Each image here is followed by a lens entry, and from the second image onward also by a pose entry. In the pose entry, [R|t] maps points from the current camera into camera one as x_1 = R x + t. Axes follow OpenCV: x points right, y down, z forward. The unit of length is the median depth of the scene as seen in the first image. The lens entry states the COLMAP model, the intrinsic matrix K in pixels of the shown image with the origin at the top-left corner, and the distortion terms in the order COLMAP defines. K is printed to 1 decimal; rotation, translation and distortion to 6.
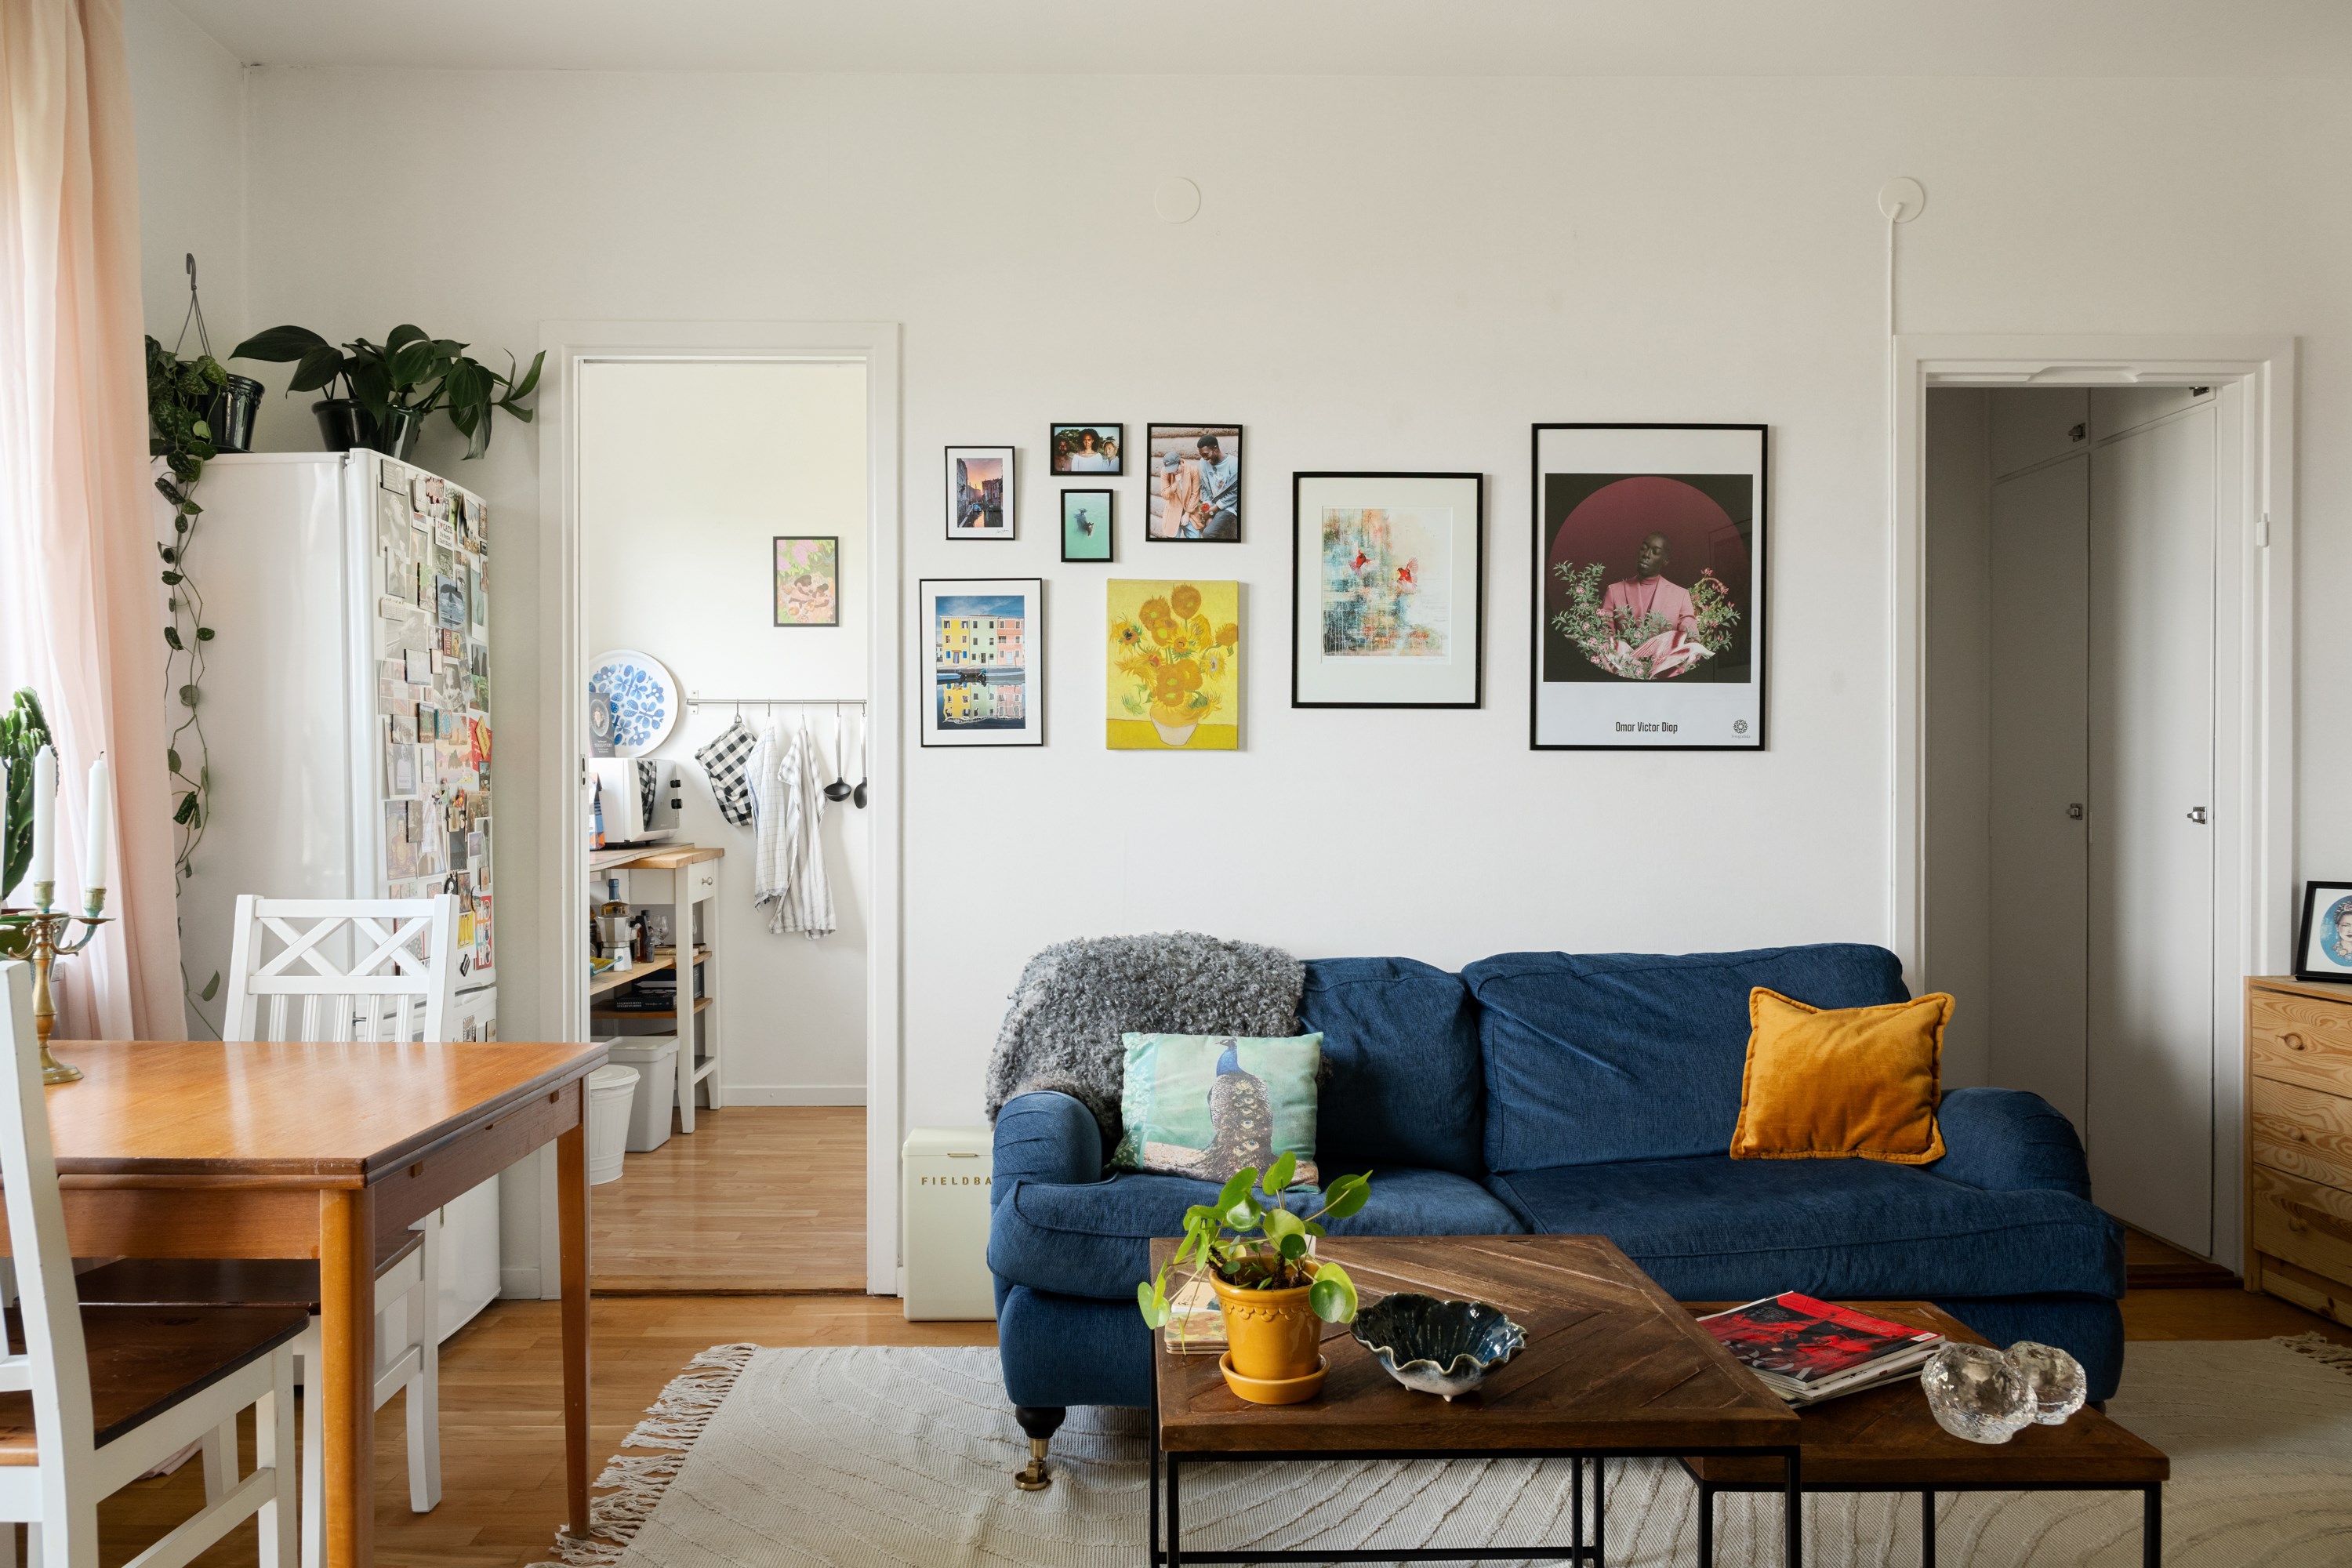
lens RADIAL K [[1620.7, 0, 1172.0], [0, 1620.7, 791.4], [0, 0, 1]] dist [0.007906, -0.000162]
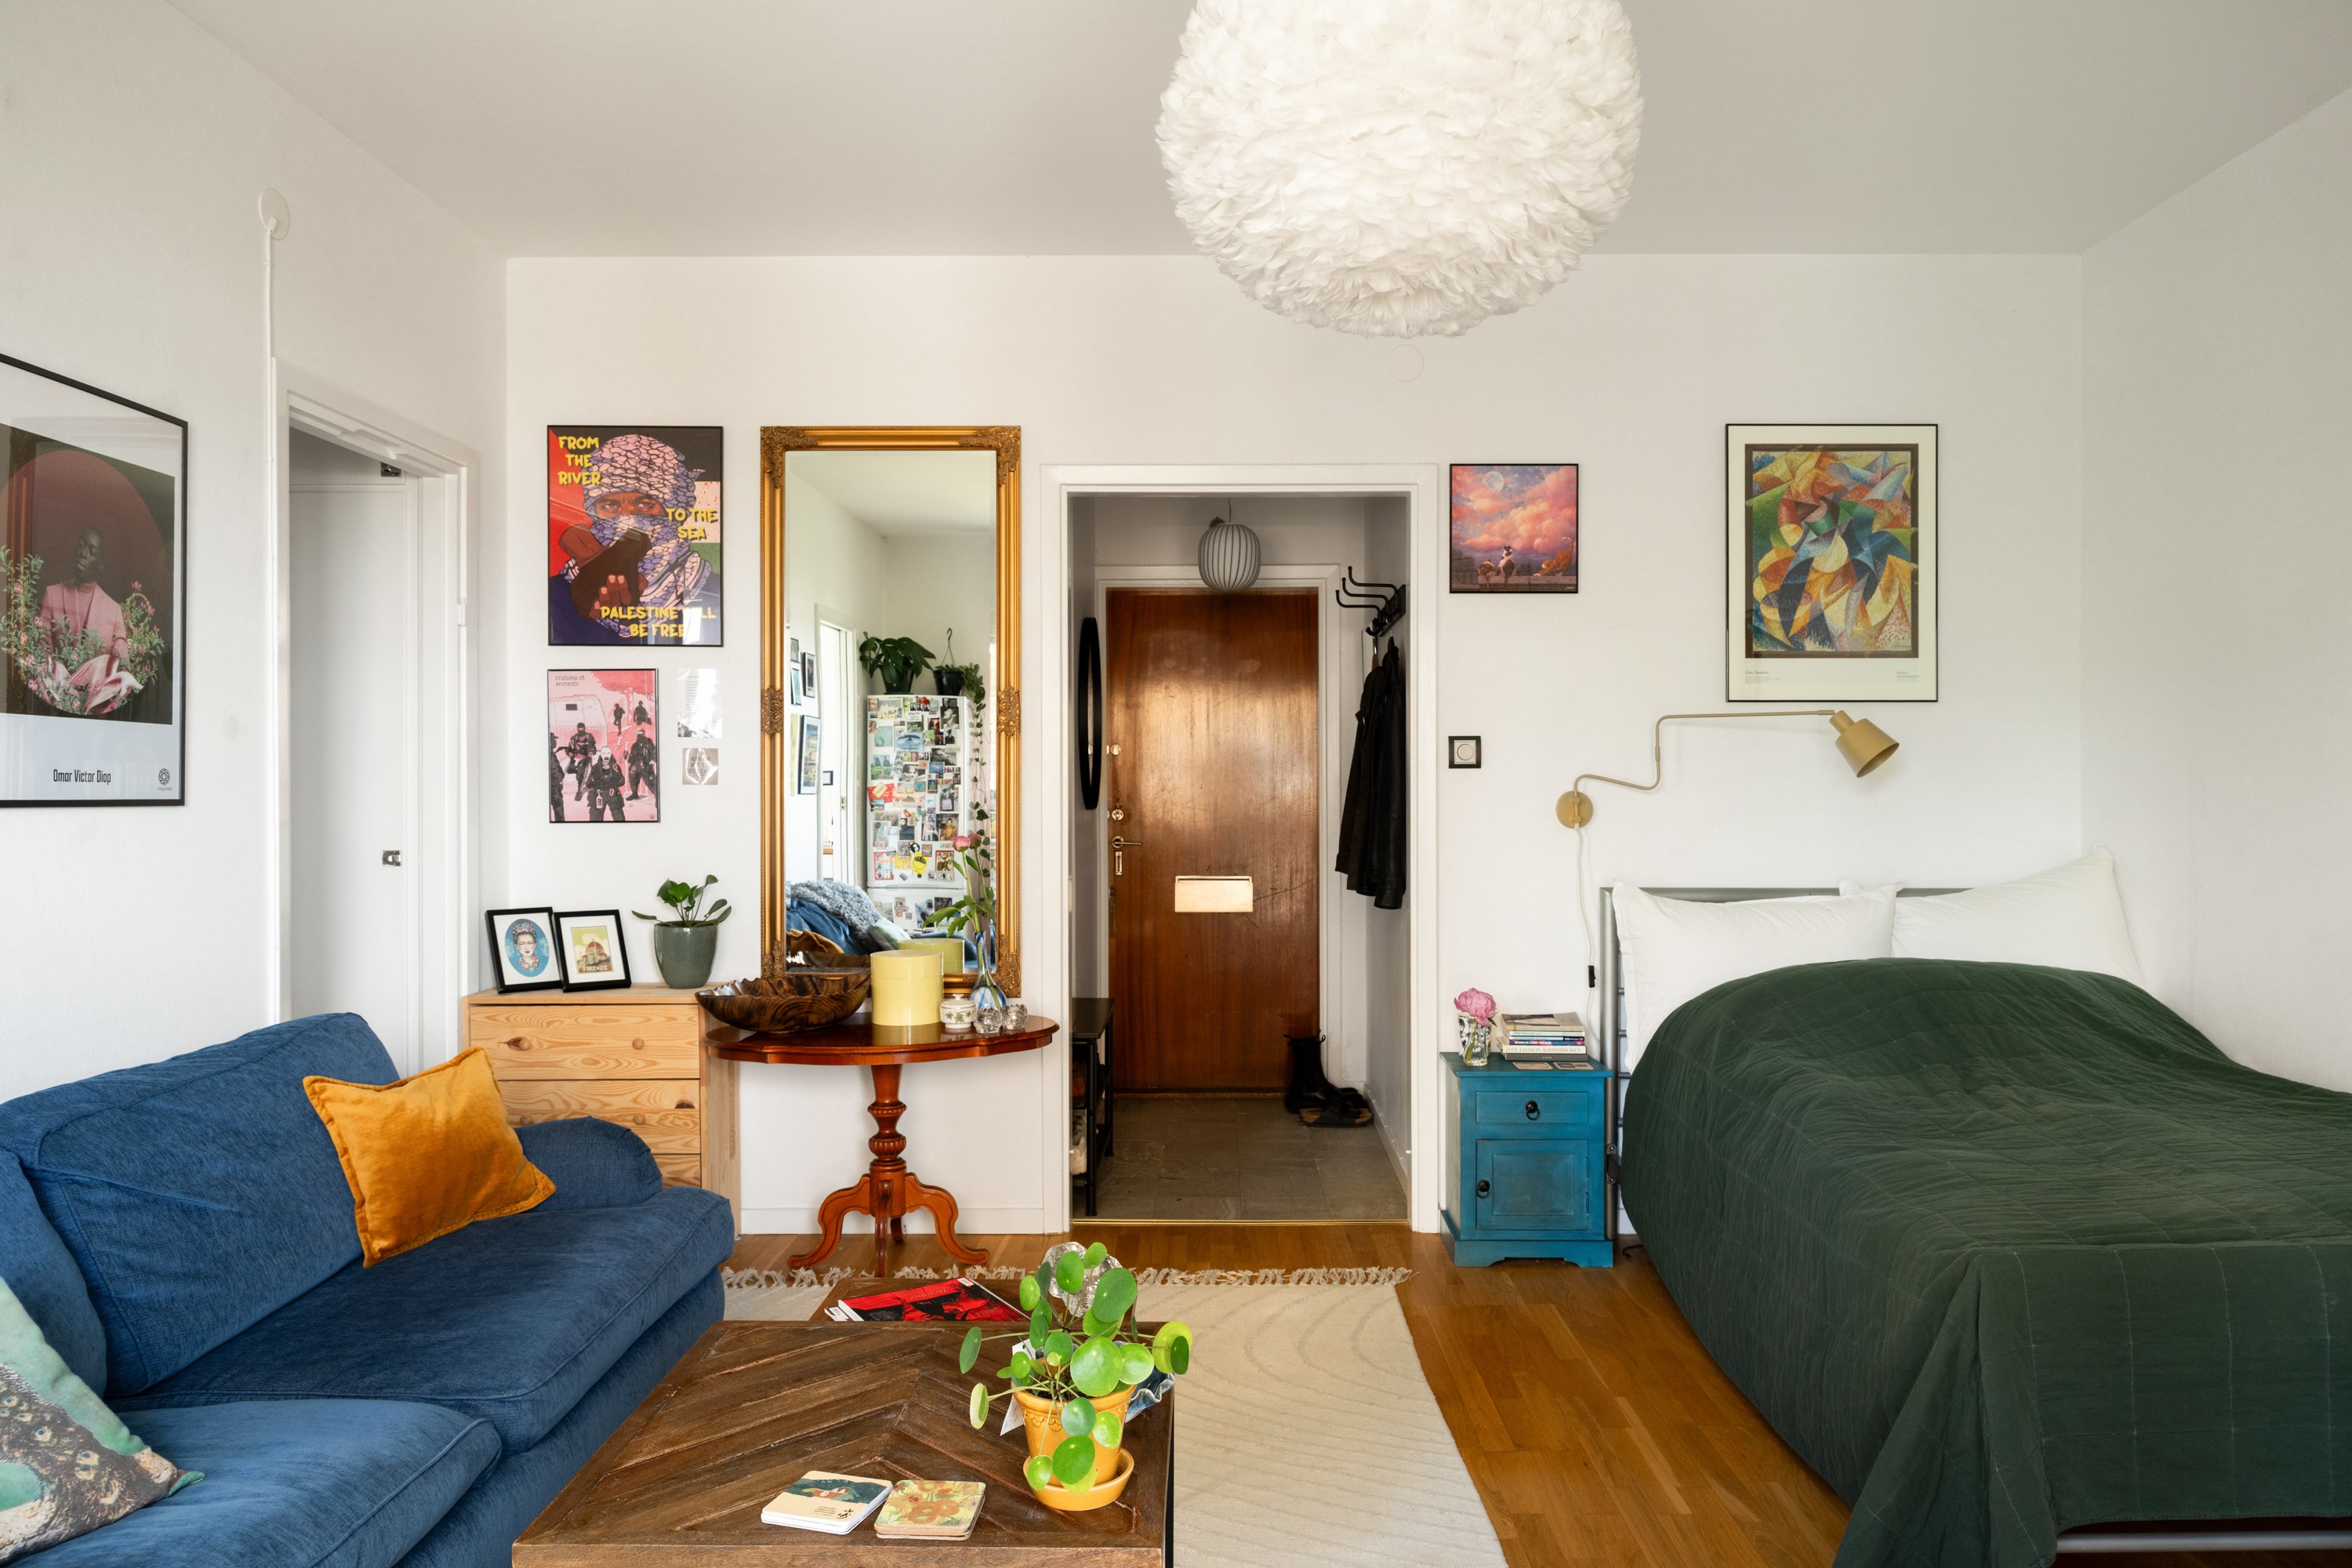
lens RADIAL K [[1620.7, 0, 1180.1], [0, 1620.7, 783.9], [0, 0, 1]] dist [0.007906, -0.000162]
pose [[0.004934, 0.001959, 0.999986, -0.480801], [-0.000352, 0.999998, -0.001957, -0.034768], [-0.999988, -0.000343, 0.004935, 0.473965]]
